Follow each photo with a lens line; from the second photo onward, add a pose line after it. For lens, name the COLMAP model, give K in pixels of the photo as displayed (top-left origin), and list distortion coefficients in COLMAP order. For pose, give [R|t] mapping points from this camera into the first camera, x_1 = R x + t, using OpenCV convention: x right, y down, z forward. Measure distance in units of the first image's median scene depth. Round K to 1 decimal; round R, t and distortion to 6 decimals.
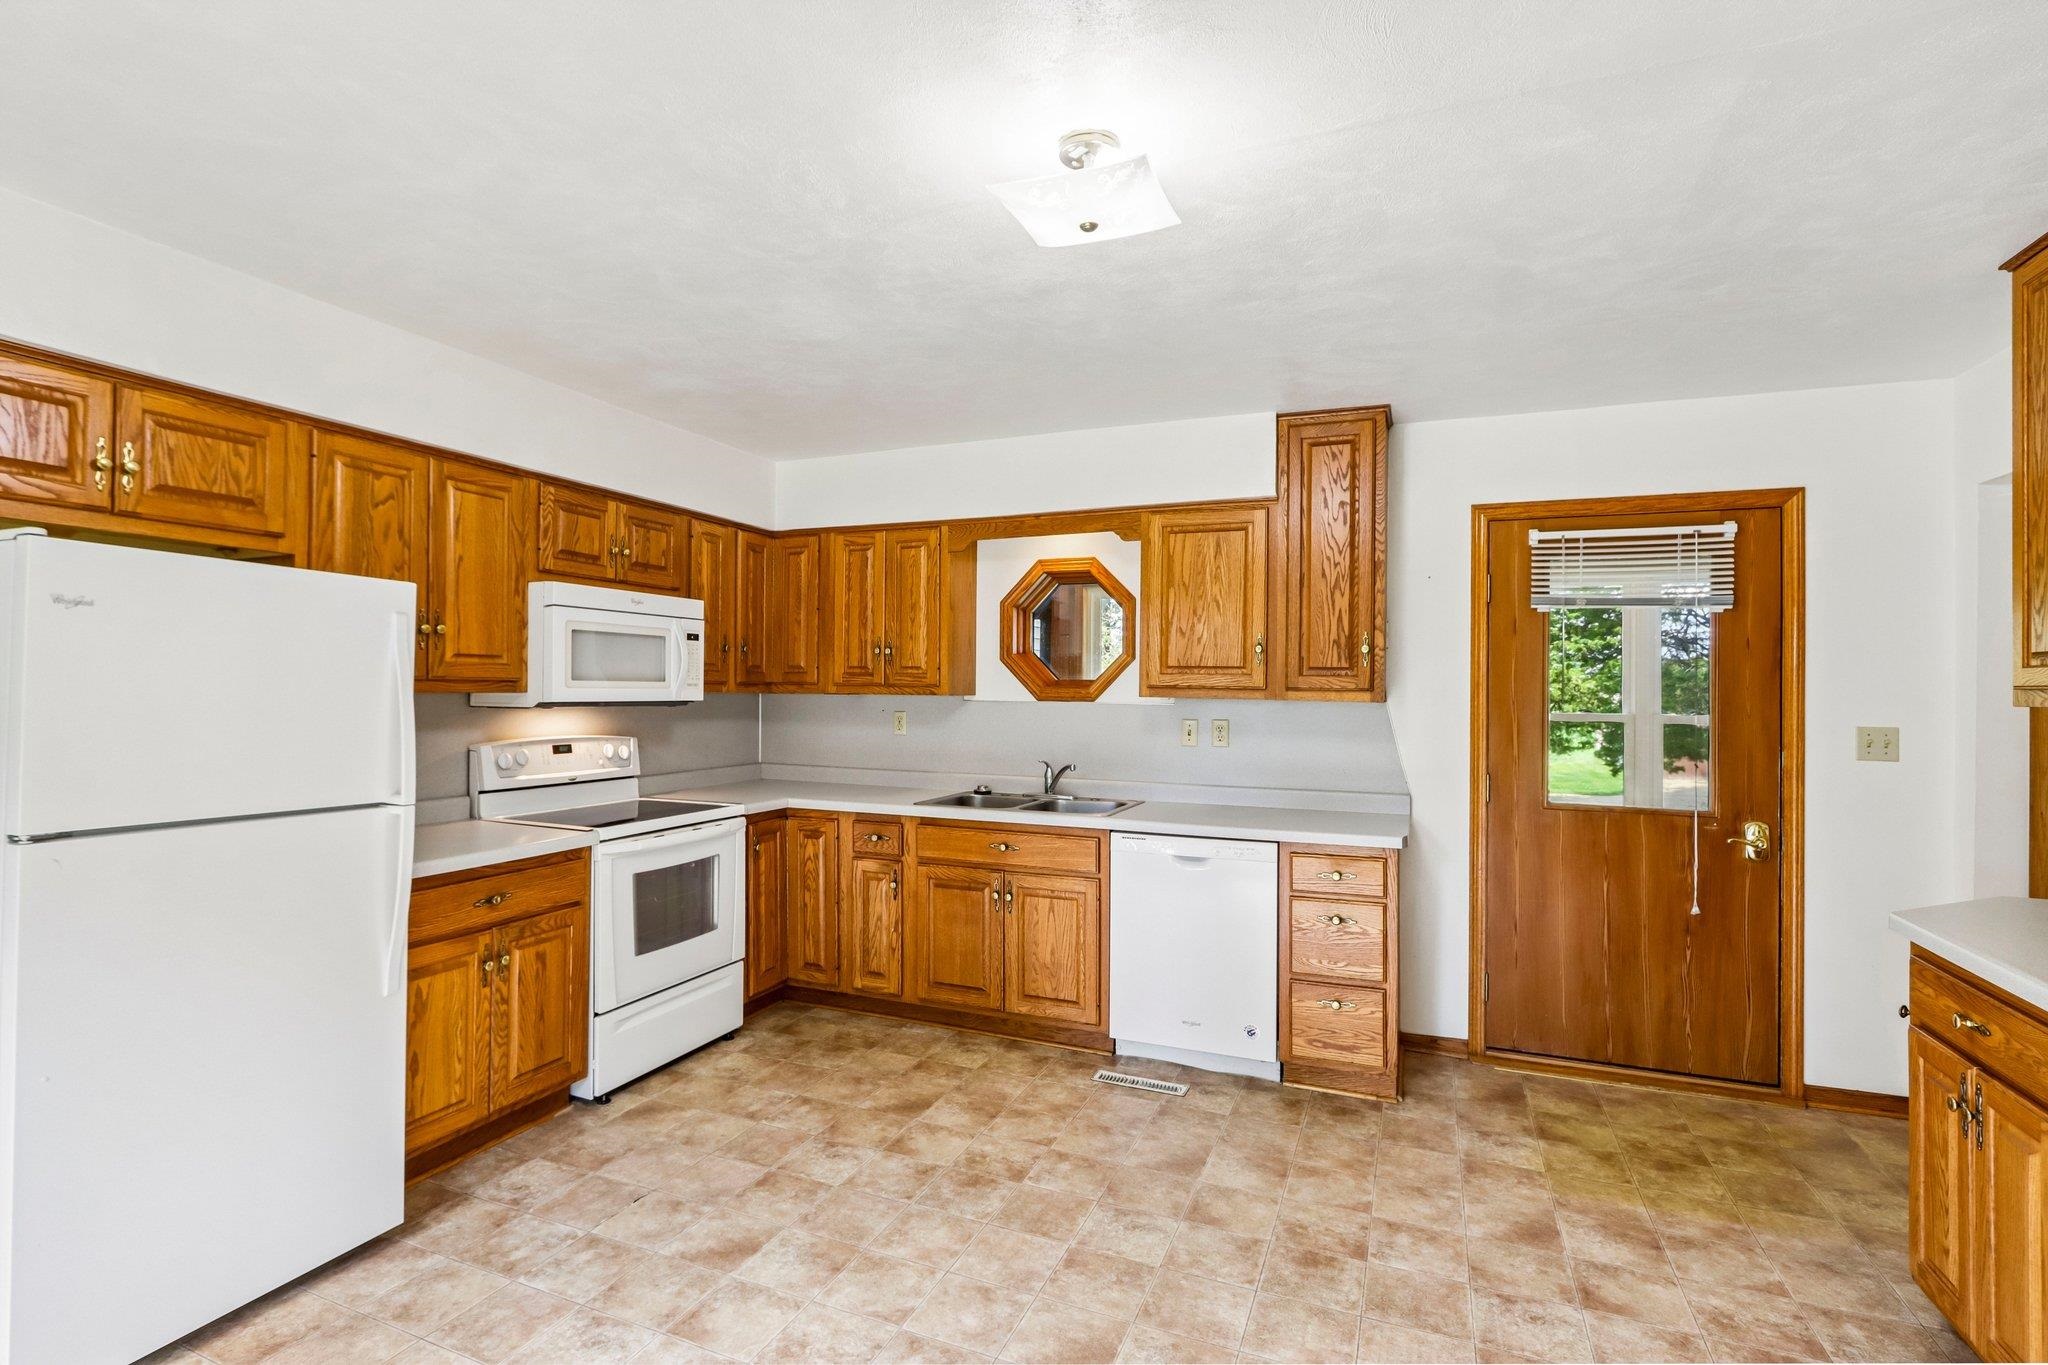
lens RADIAL K [[965.2, 0, 1005.6], [0, 965.2, 681.3], [0, 0, 1]] dist [-0.012232, 0.000190]
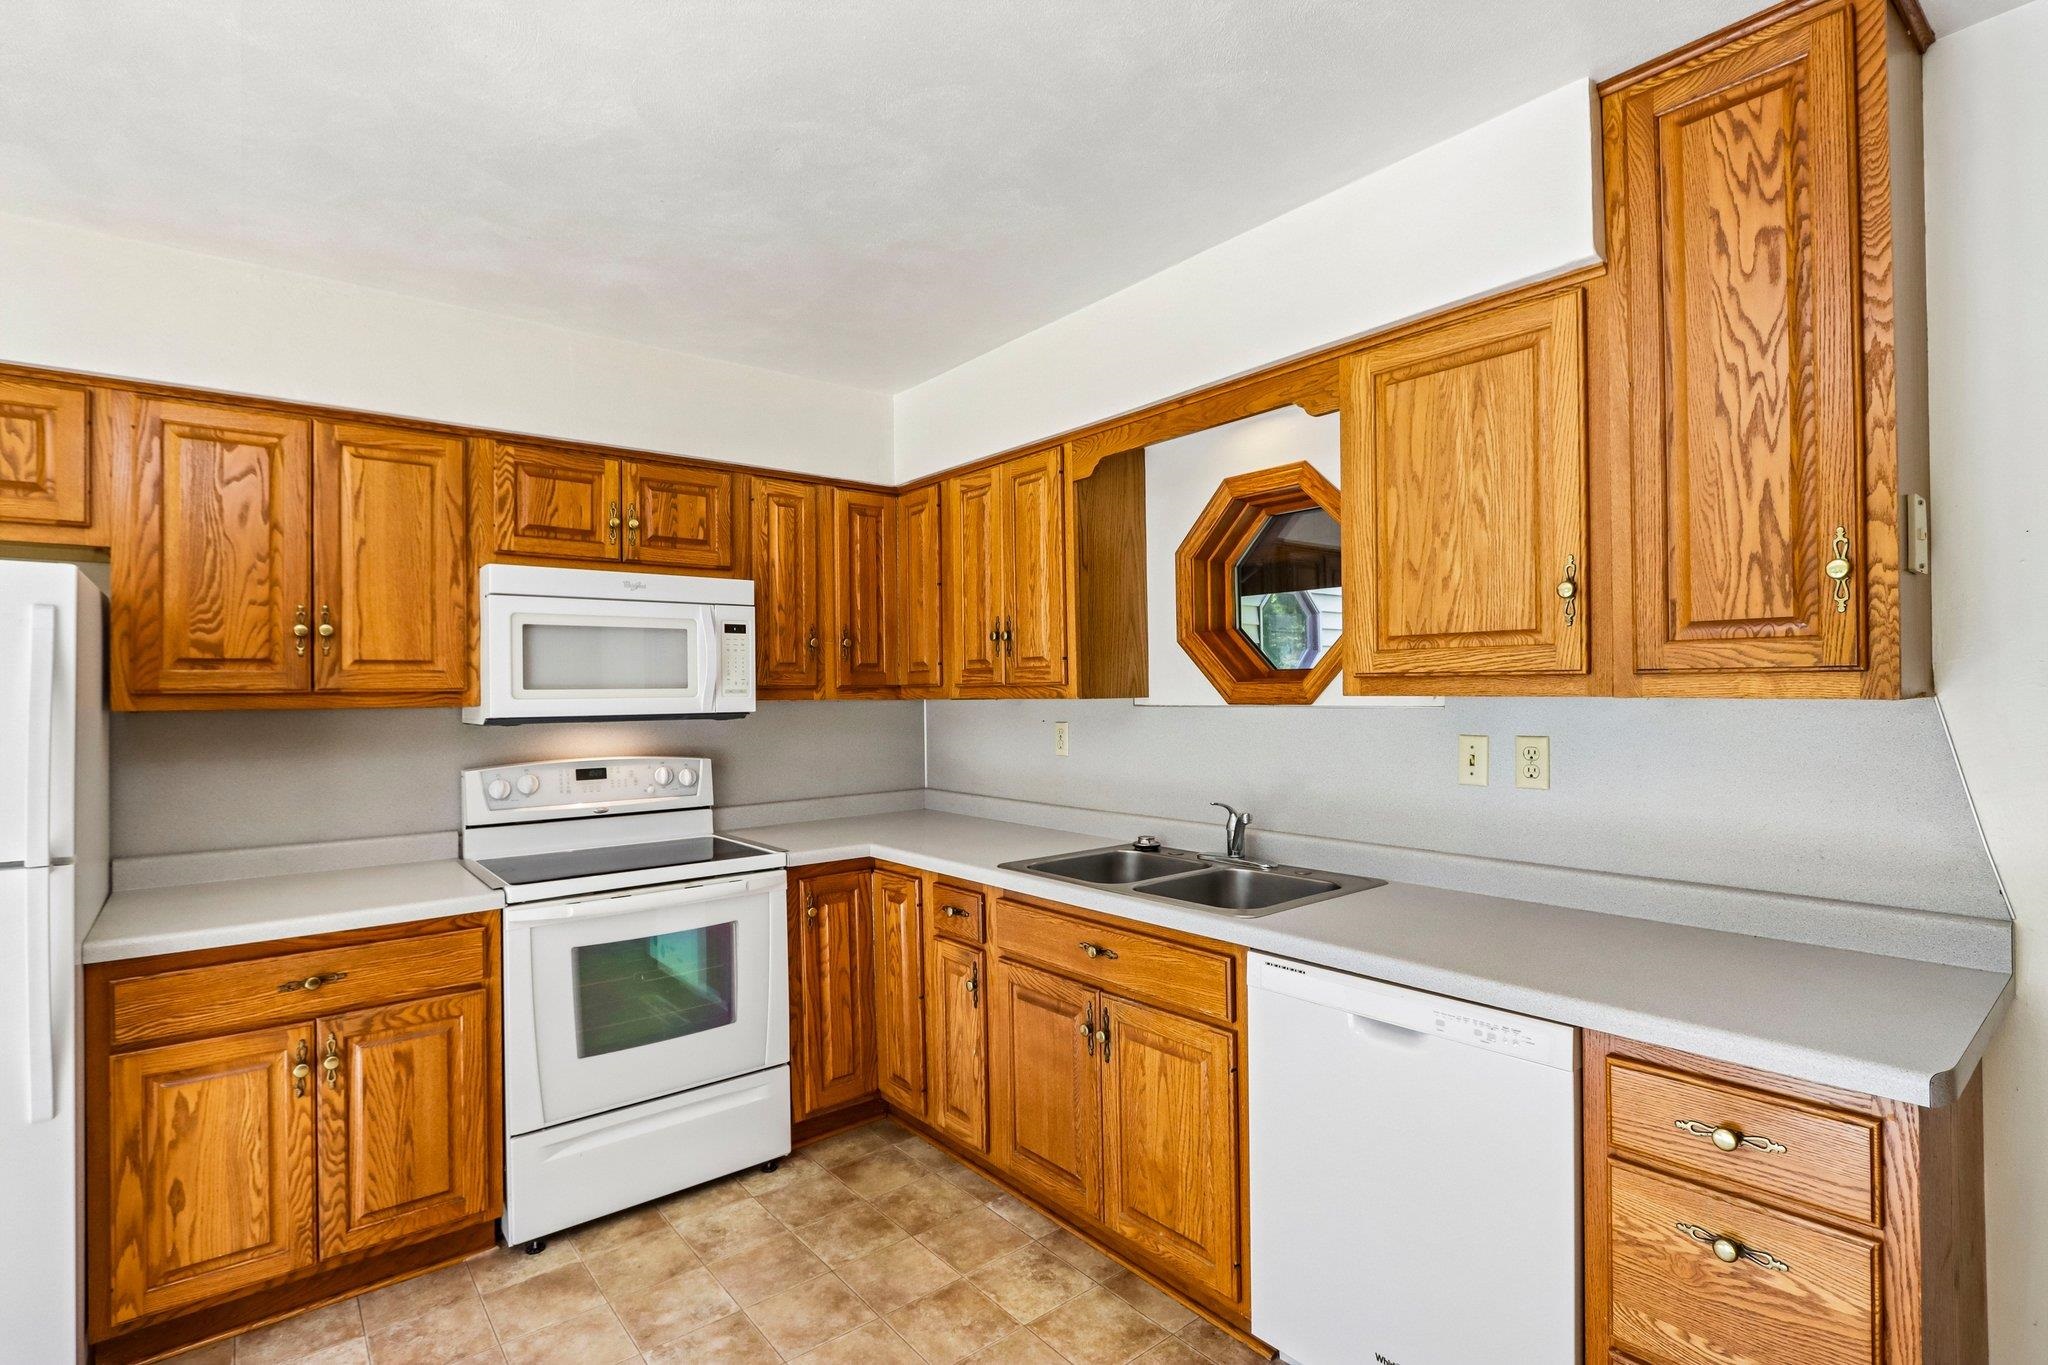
lens RADIAL K [[972.0, 0, 1006.7], [0, 972.0, 686.2], [0, 0, 1]] dist [-0.012359, 0.000845]
pose [[0.882331, -0.024452, -0.469994, 0.241359], [0.025741, 0.999662, -0.003685, 0.008247], [0.469925, -0.008847, 0.882662, 0.451193]]
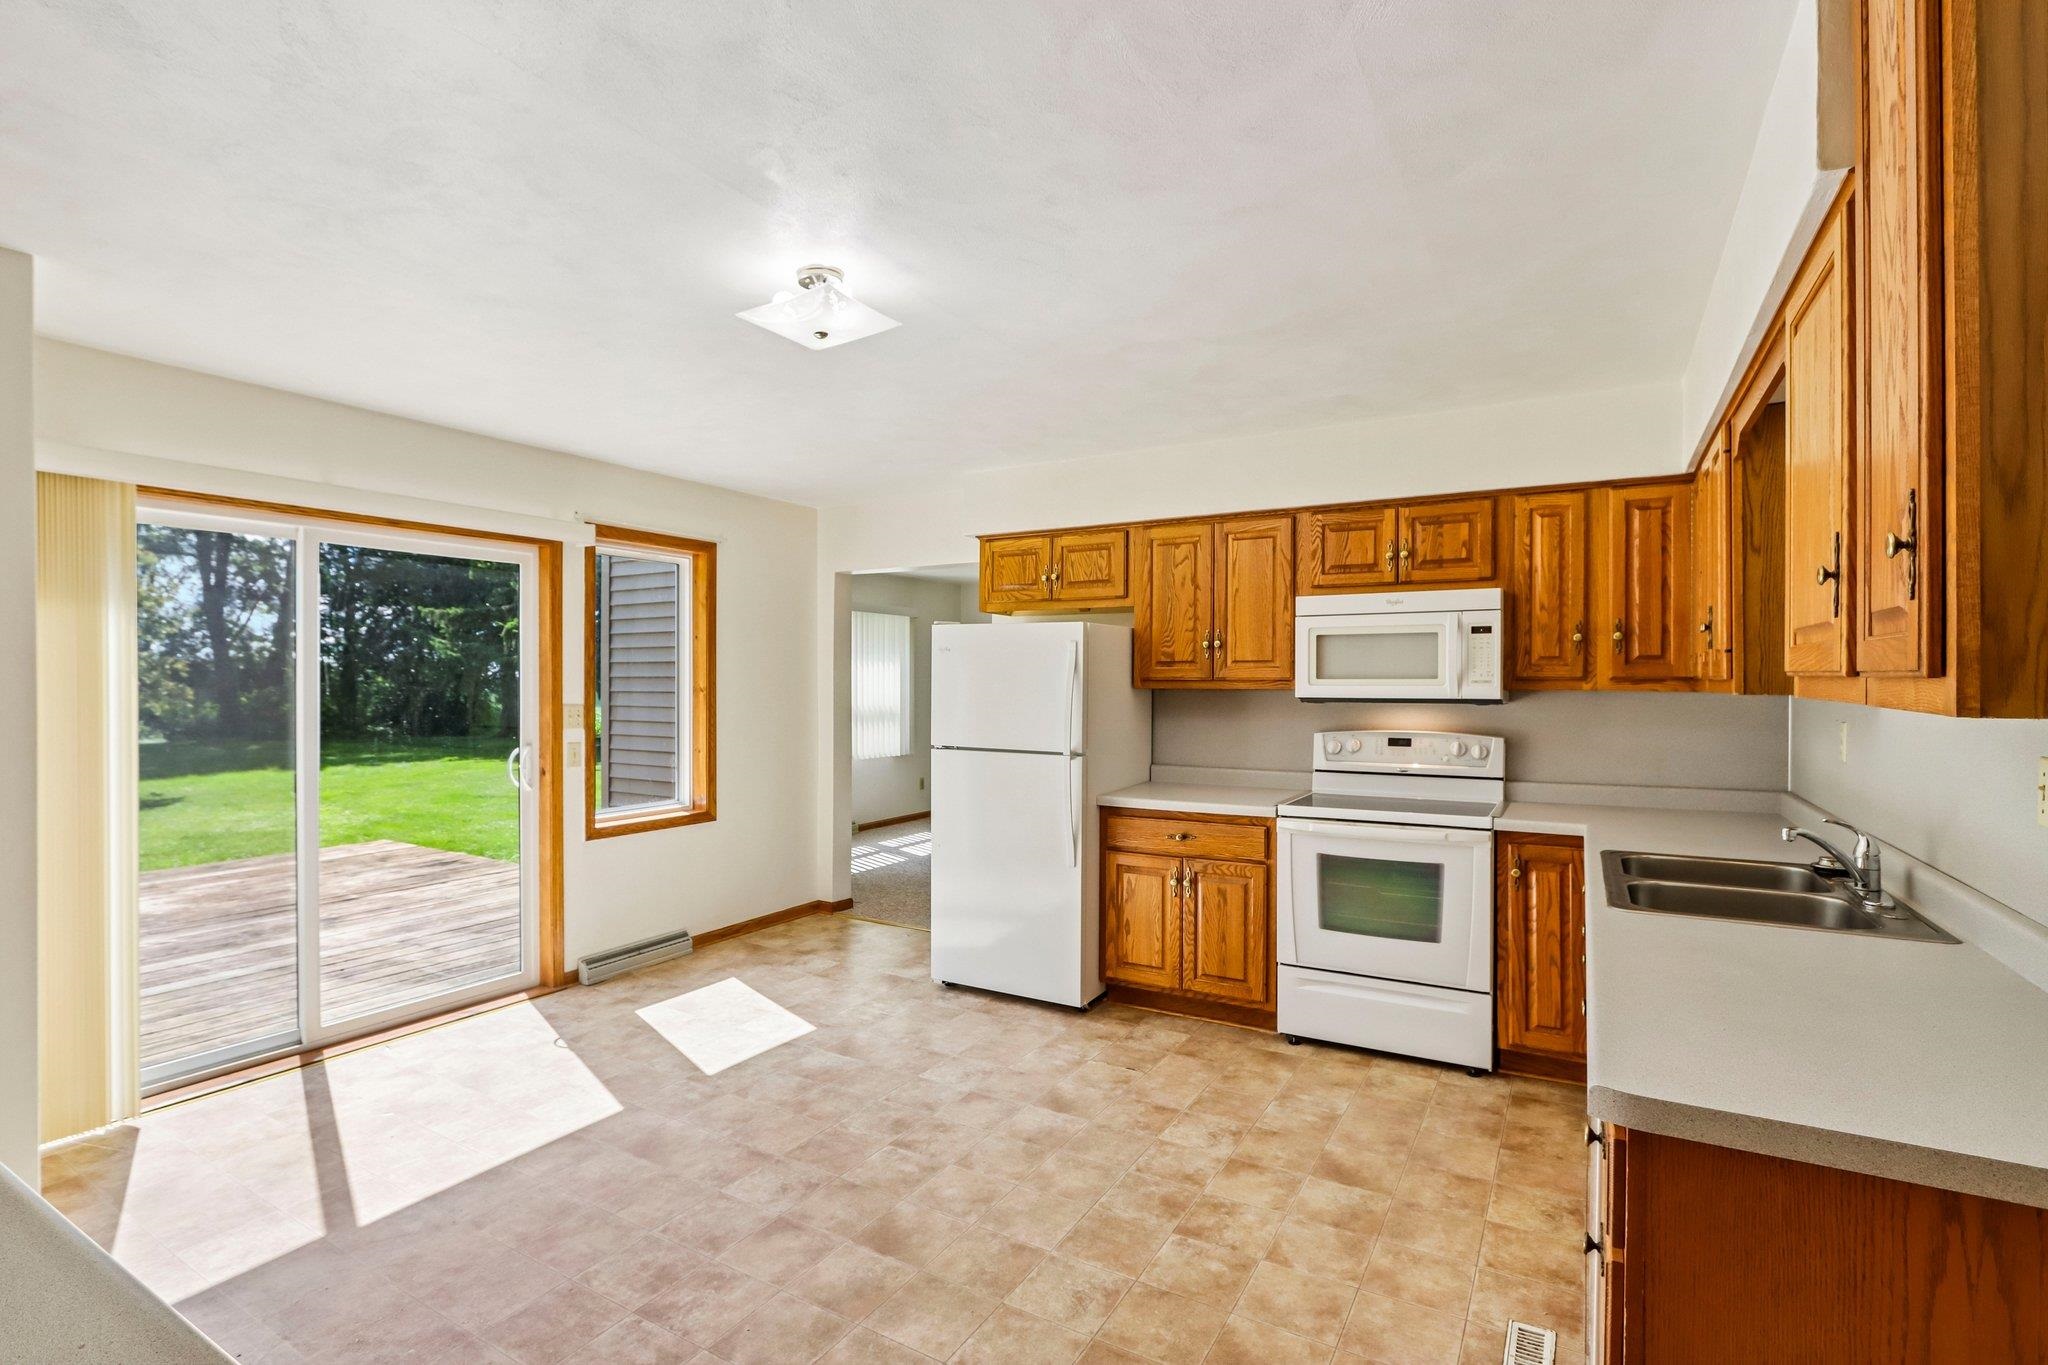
lens RADIAL K [[965.2, 0, 1005.6], [0, 965.2, 681.3], [0, 0, 1]] dist [-0.012232, 0.000190]
pose [[-0.128363, -0.010389, -0.991673, 0.689376], [0.006329, 0.999916, -0.011295, 0.011355], [0.991707, -0.007726, -0.128286, 0.713578]]
